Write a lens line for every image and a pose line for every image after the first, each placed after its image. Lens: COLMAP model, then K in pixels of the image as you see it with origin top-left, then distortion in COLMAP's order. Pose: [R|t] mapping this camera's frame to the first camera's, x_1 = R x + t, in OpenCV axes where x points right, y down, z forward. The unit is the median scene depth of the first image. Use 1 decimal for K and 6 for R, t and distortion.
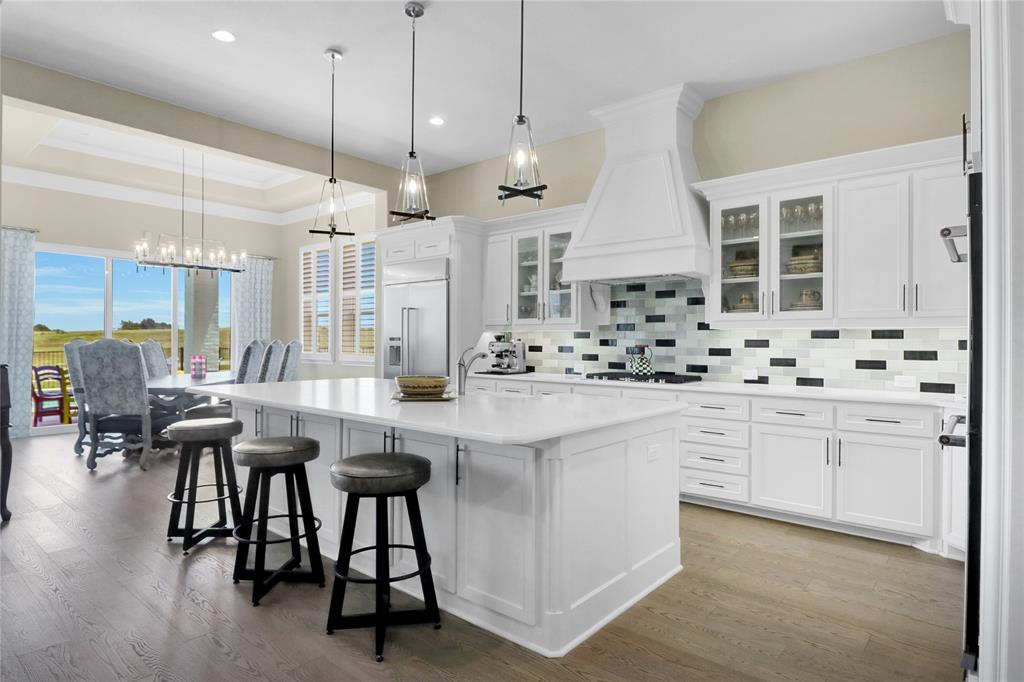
lens RADIAL K [[574.6, 0, 499.6], [0, 574.6, 335.6], [0, 0, 1]] dist [-0.002659, -0.001291]
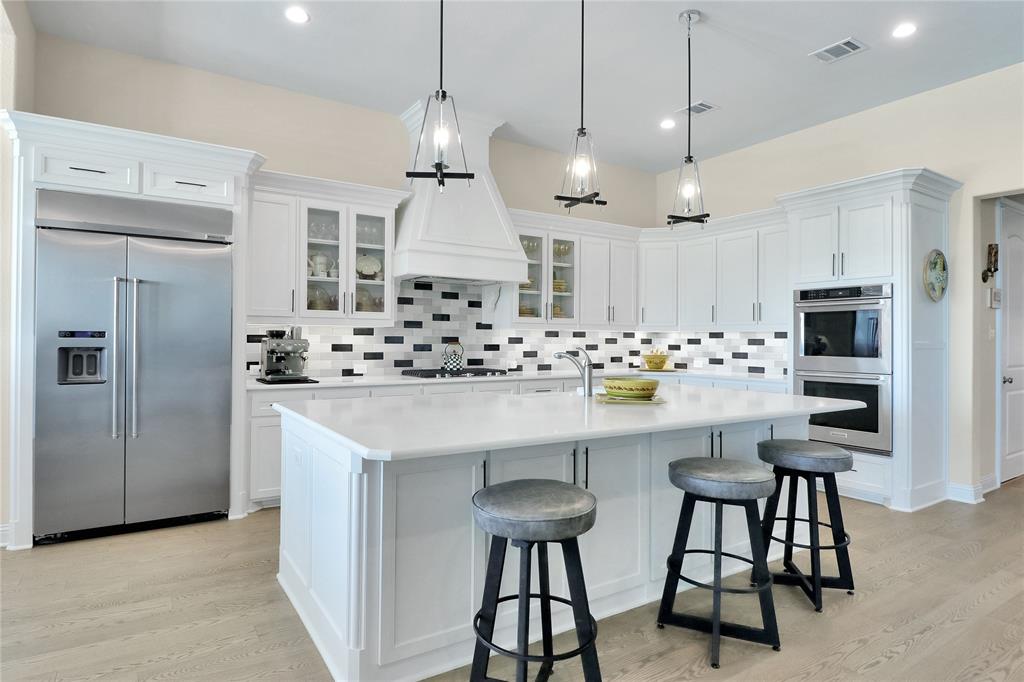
lens RADIAL K [[574.6, 0, 499.6], [0, 574.6, 335.6], [0, 0, 1]] dist [-0.002659, -0.001291]
pose [[0.286244, 0.001135, 0.958156, -0.736626], [-0.015268, 0.999878, 0.003377, -0.000986], [-0.958035, -0.015595, 0.286227, 0.604362]]
